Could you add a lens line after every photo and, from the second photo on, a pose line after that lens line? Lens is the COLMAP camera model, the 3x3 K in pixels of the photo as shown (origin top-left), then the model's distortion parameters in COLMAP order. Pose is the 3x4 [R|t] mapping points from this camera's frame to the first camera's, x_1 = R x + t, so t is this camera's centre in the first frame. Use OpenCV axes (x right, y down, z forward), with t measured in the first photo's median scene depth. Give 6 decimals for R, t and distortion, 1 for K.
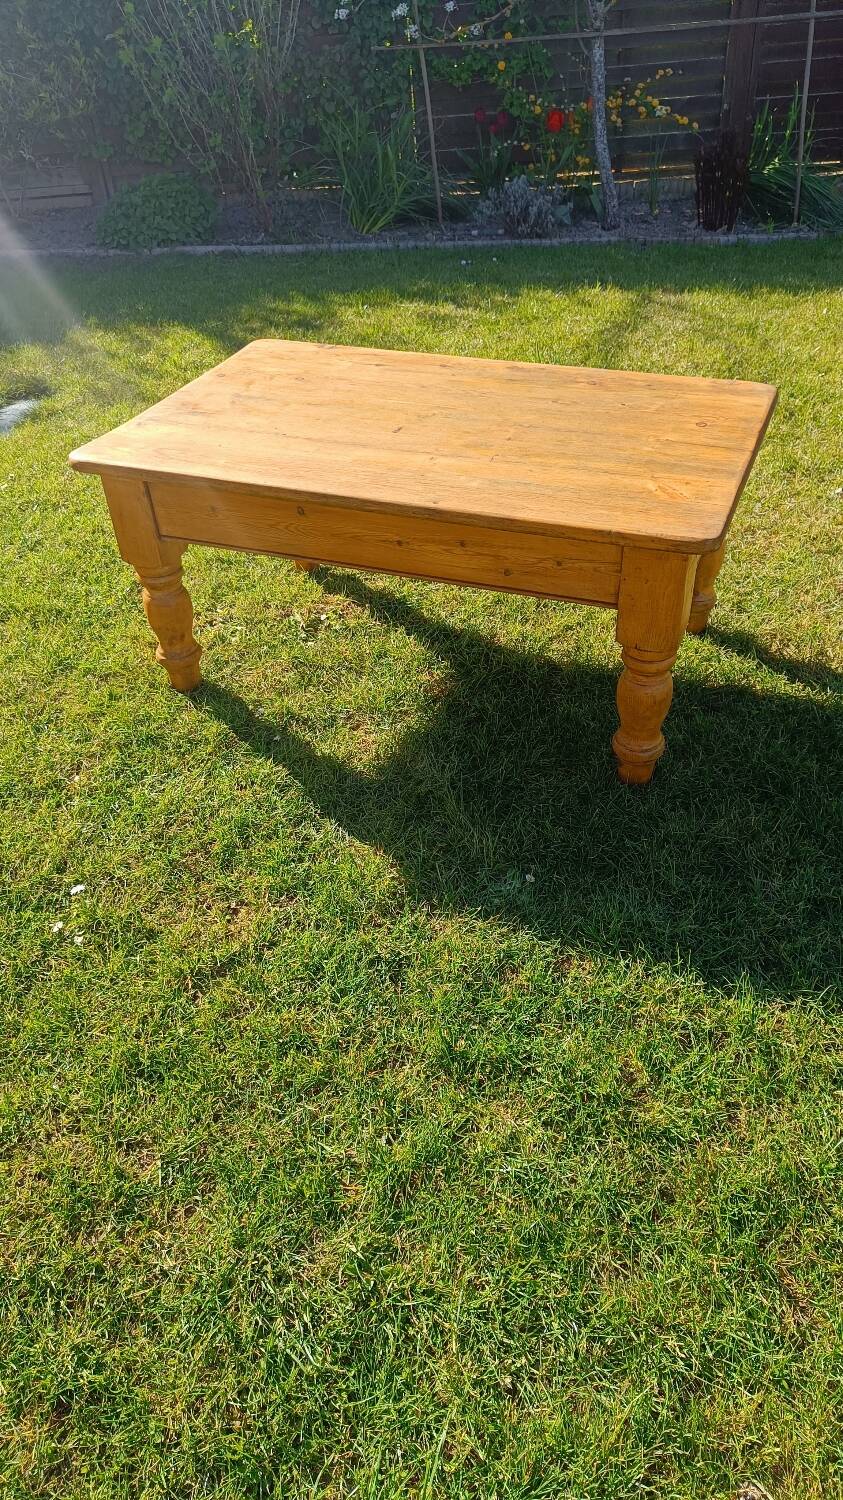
lens RADIAL K [[1022.6, 0, 436.9], [0, 1022.6, 755.4], [0, 0, 1]] dist [0.003584, 0.003430]
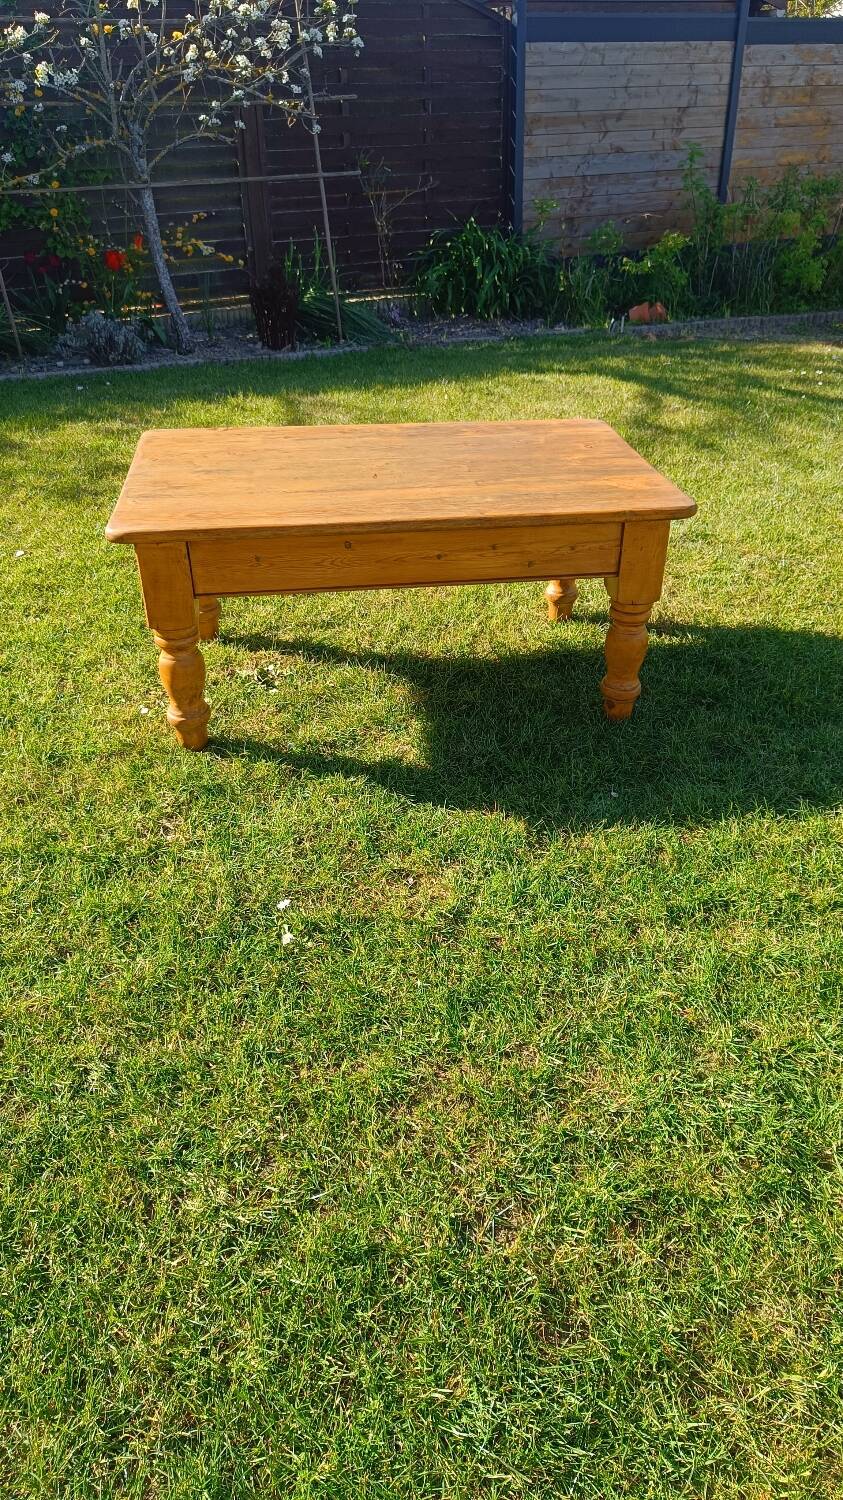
lens RADIAL K [[1010.0, 0, 433.9], [0, 1010.0, 754.5], [0, 0, 1]] dist [0.000574, 0.004959]
pose [[0.872714, -0.225744, 0.432908, -0.426124], [0.272012, 0.961137, -0.047165, 0.049102], [-0.405437, 0.158918, 0.900203, -0.020258]]
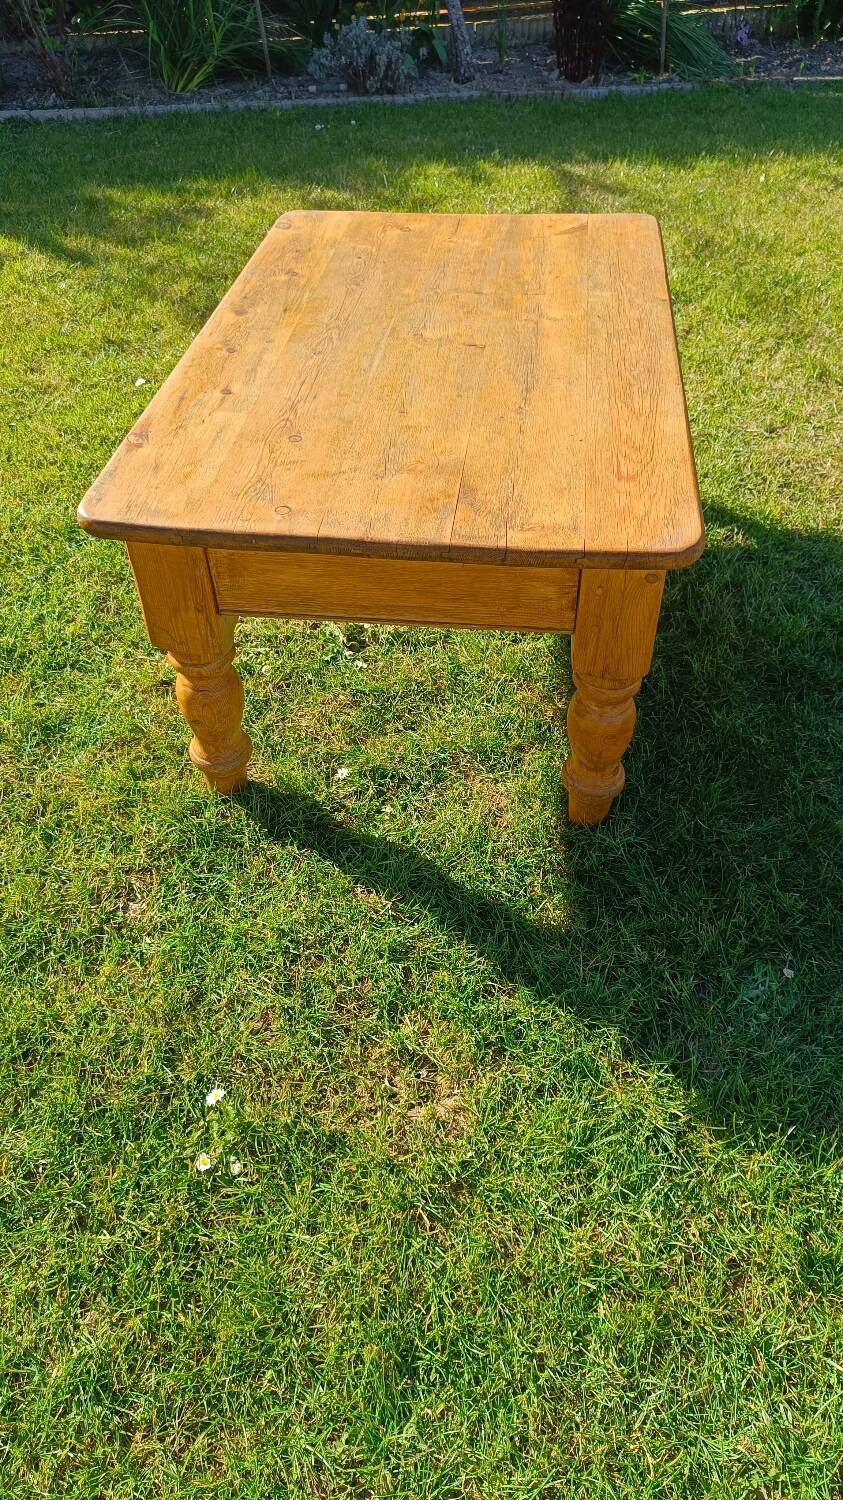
lens RADIAL K [[1031.0, 0, 455.8], [0, 1031.0, 760.9], [0, 0, 1]] dist [0.003355, 0.001181]
pose [[0.975327, -0.132223, 0.176788, -0.190995], [0.111872, 0.986384, 0.120545, -0.114365], [-0.190320, -0.097794, 0.976839, 0.190870]]
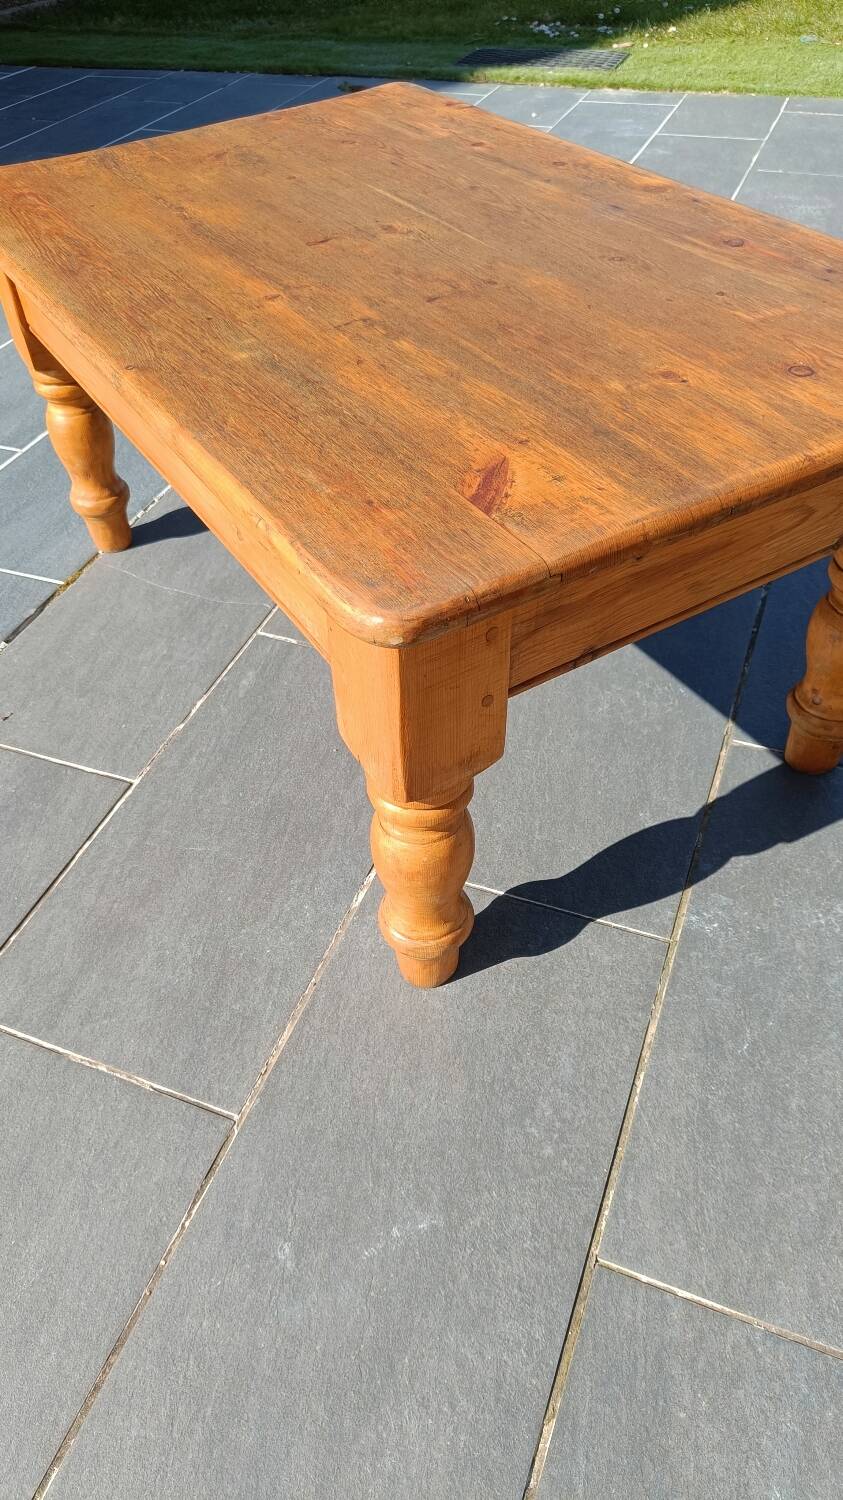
lens RADIAL K [[1022.6, 0, 436.9], [0, 1022.6, 755.4], [0, 0, 1]] dist [0.003584, 0.003430]
pose [[-0.629465, 0.600835, -0.492718, 0.295217], [-0.411501, 0.280120, 0.867295, -0.640132], [0.659121, 0.748686, 0.070919, 0.999052]]
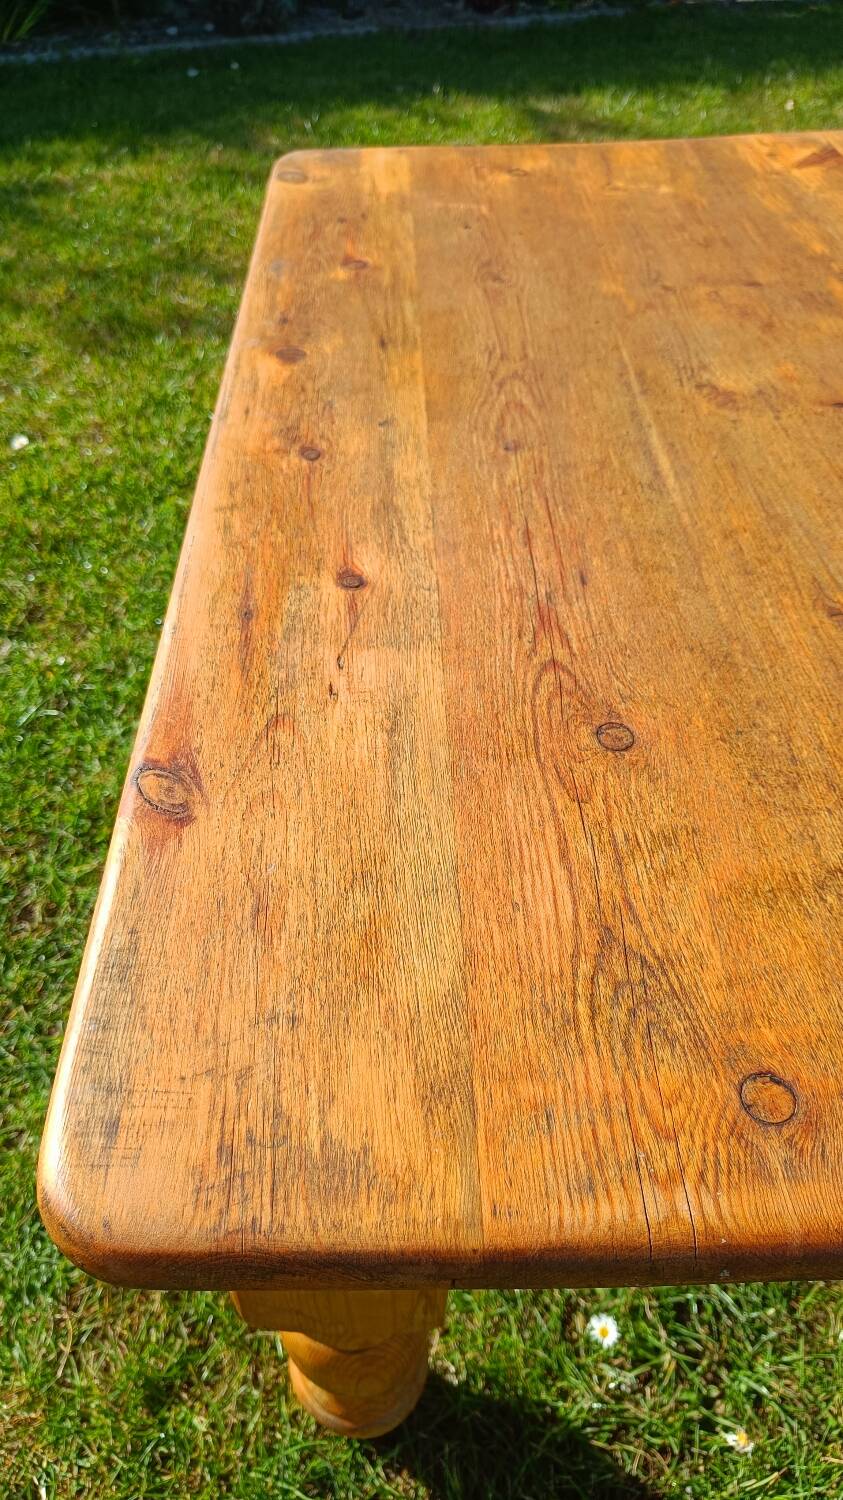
lens RADIAL K [[1049.5, 0, 421.5], [0, 1049.5, 750.0], [0, 0, 1]] dist [-0.001345, 0.001661]
pose [[0.942281, -0.221139, 0.251402, -0.238366], [0.190679, 0.971621, 0.139975, -0.256387], [-0.275222, -0.083959, 0.957708, 0.573388]]
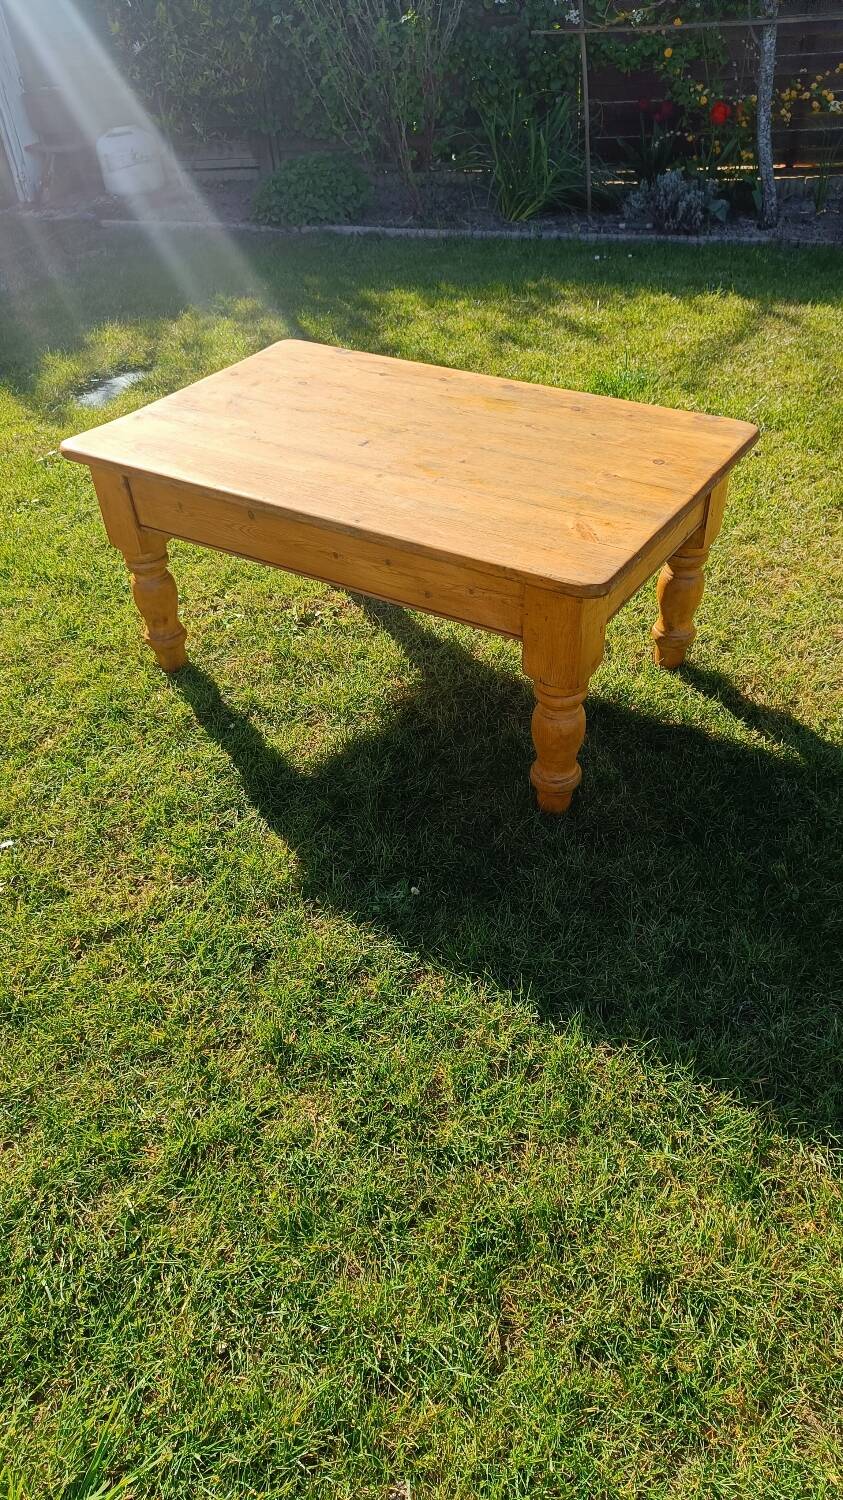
lens RADIAL K [[1020.3, 0, 441.6], [0, 1020.3, 774.8], [0, 0, 1]] dist [0.004581, 0.000568]
pose [[0.983064, 0.122480, -0.136323, 0.167245], [-0.117588, 0.992113, 0.043408, -0.030765], [0.140565, -0.026643, 0.989713, -0.012760]]
